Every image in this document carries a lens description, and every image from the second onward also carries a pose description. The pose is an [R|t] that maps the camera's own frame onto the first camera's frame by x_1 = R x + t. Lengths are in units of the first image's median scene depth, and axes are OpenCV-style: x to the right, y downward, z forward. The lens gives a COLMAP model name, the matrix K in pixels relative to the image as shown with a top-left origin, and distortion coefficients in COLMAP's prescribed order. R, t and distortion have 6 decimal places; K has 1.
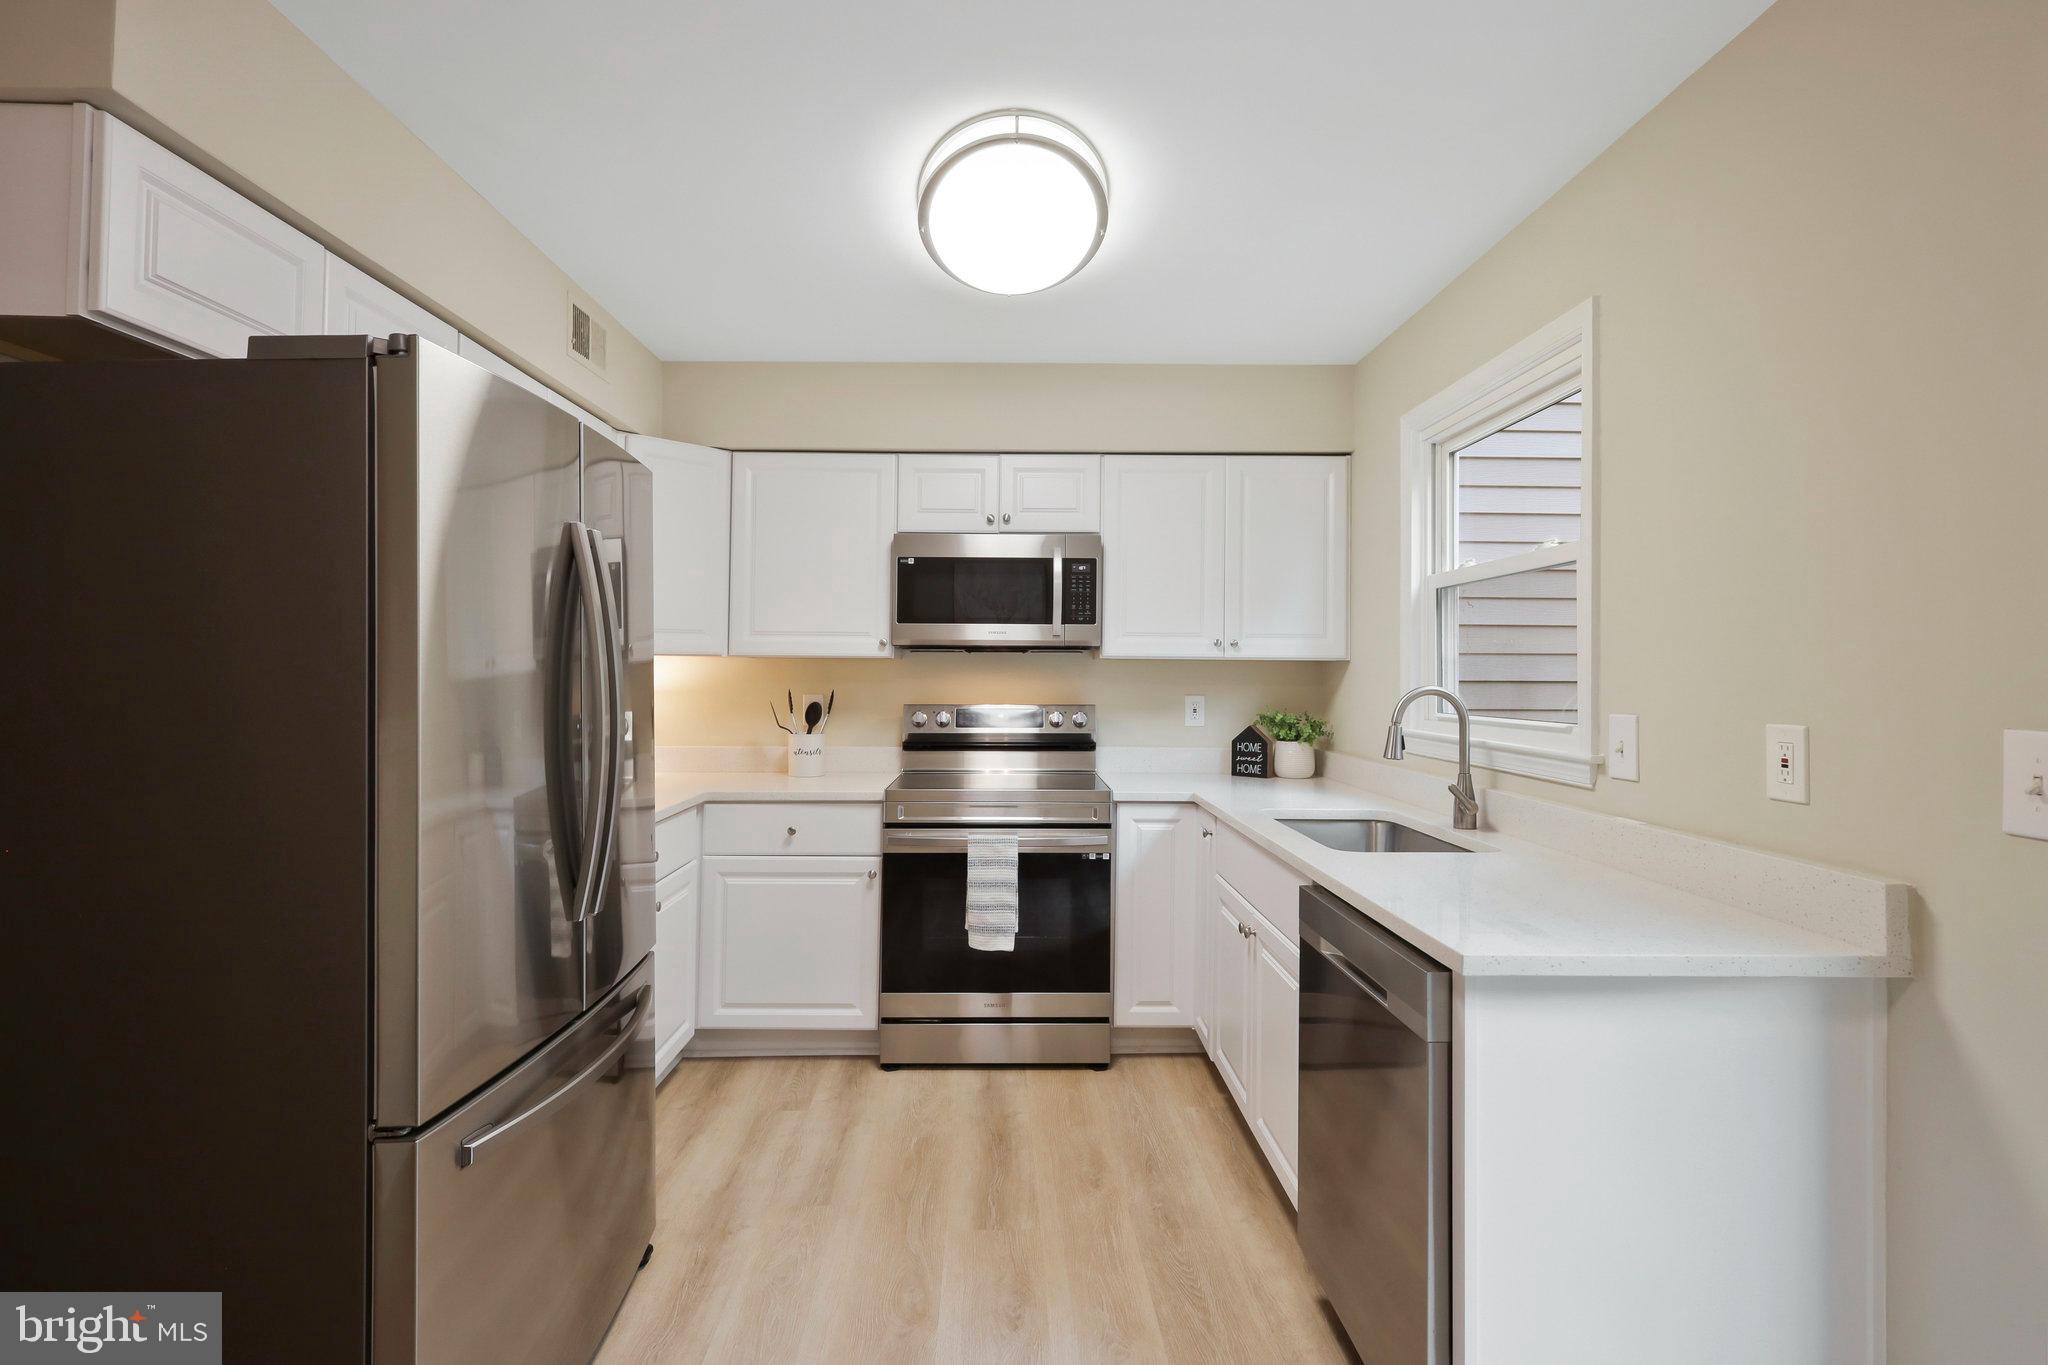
lens RADIAL K [[978.7, 0, 1017.3], [0, 978.7, 653.3], [0, 0, 1]] dist [0.001889, -0.000154]
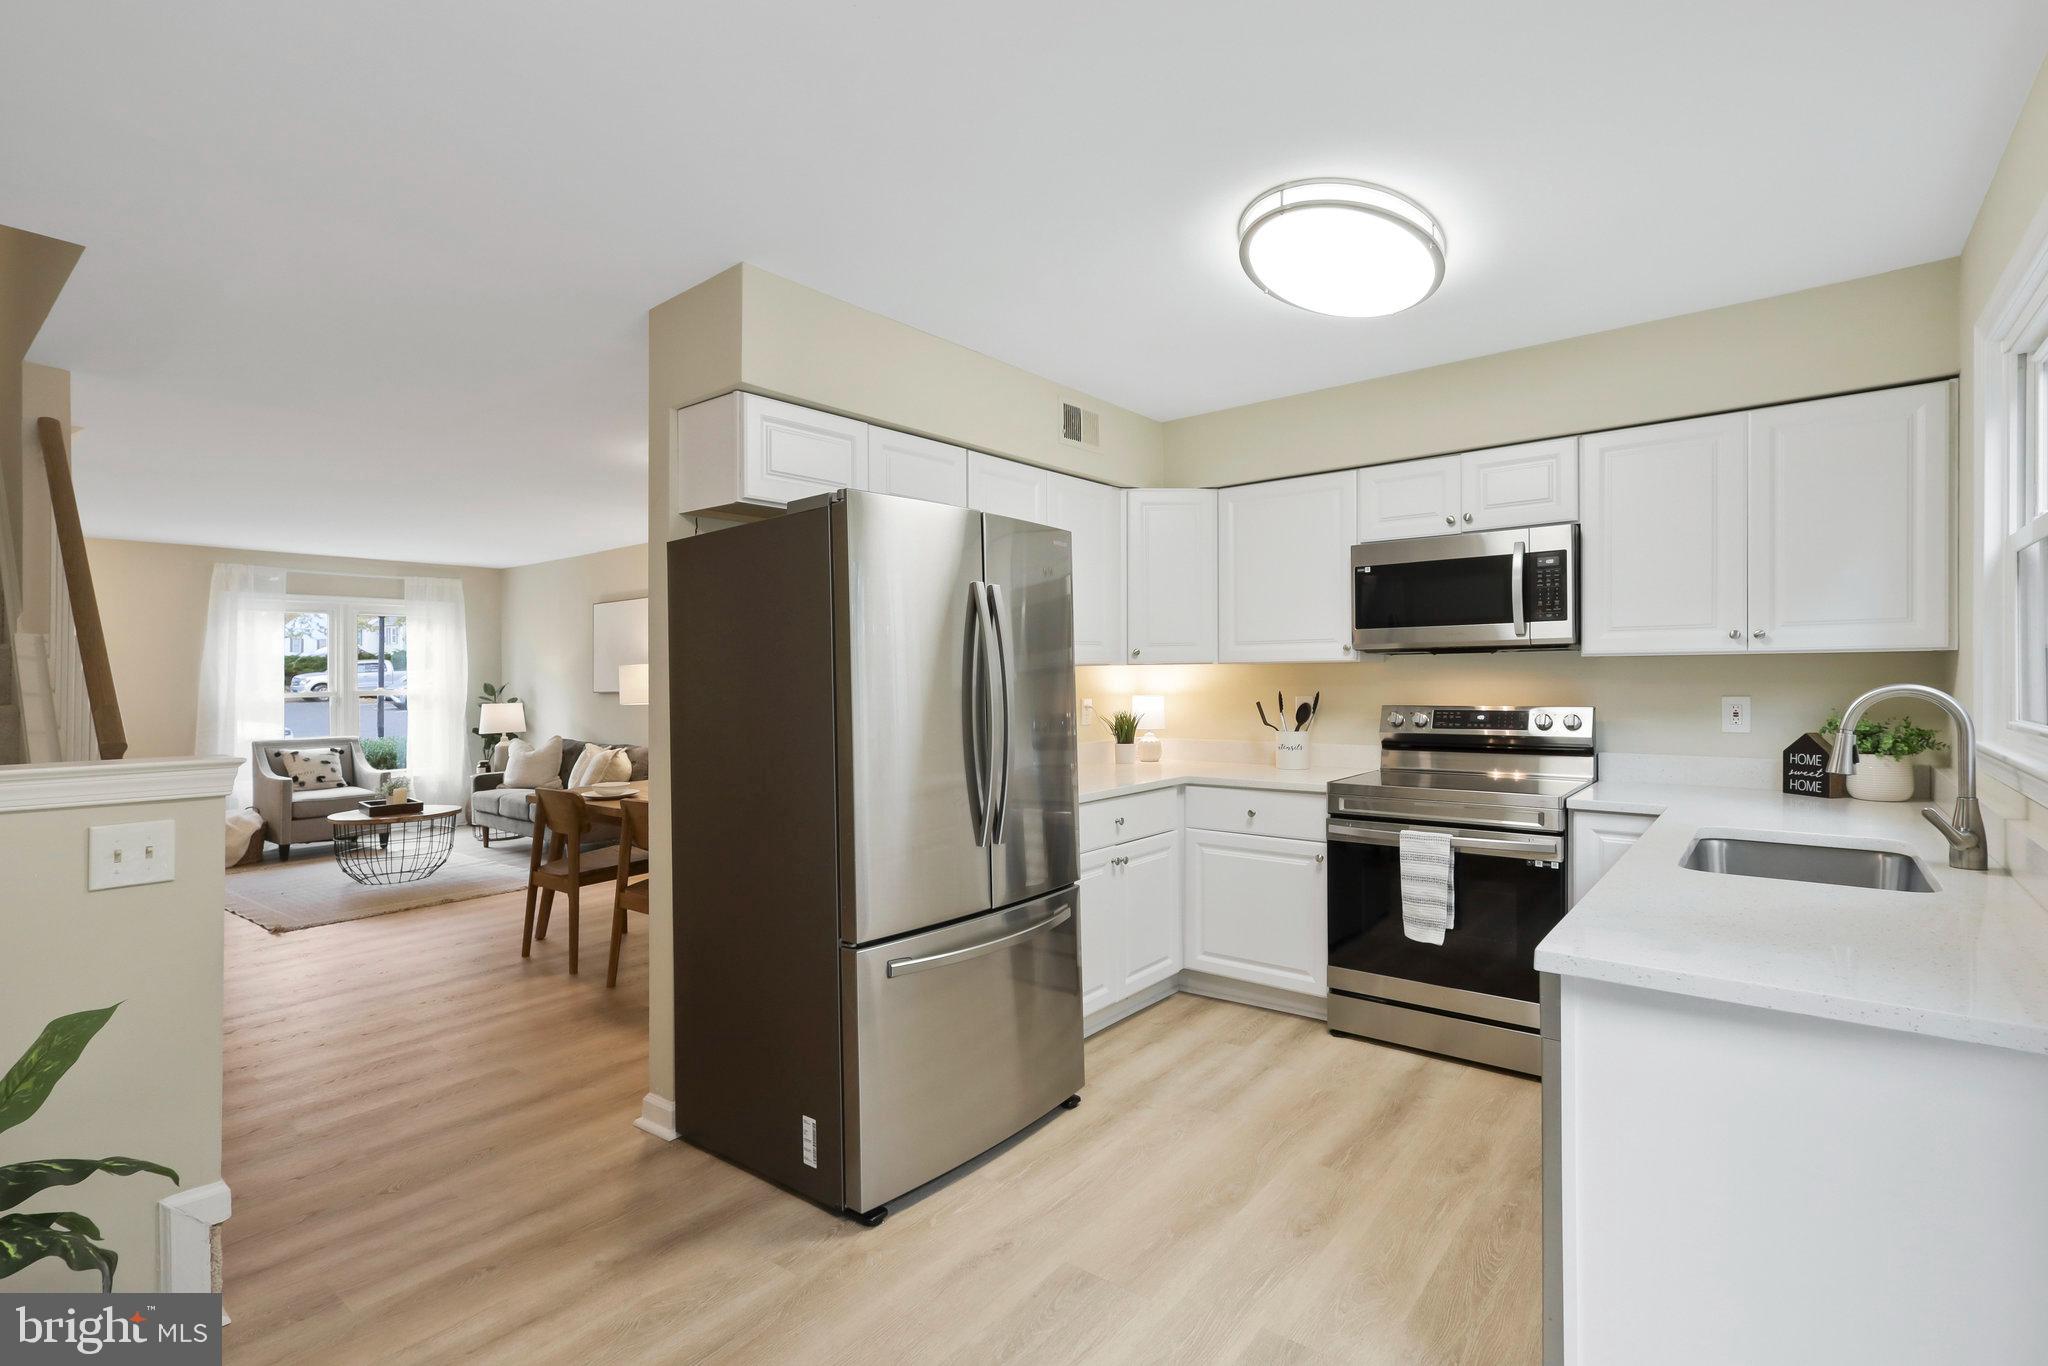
lens RADIAL K [[956.6, 0, 1014.2], [0, 956.6, 681.2], [0, 0, 1]] dist [0.004404, 0.001076]
pose [[0.767332, -0.011339, -0.641150, 0.282794], [0.028724, 0.999448, 0.016702, -0.002388], [0.640607, -0.031233, 0.767234, -0.046753]]
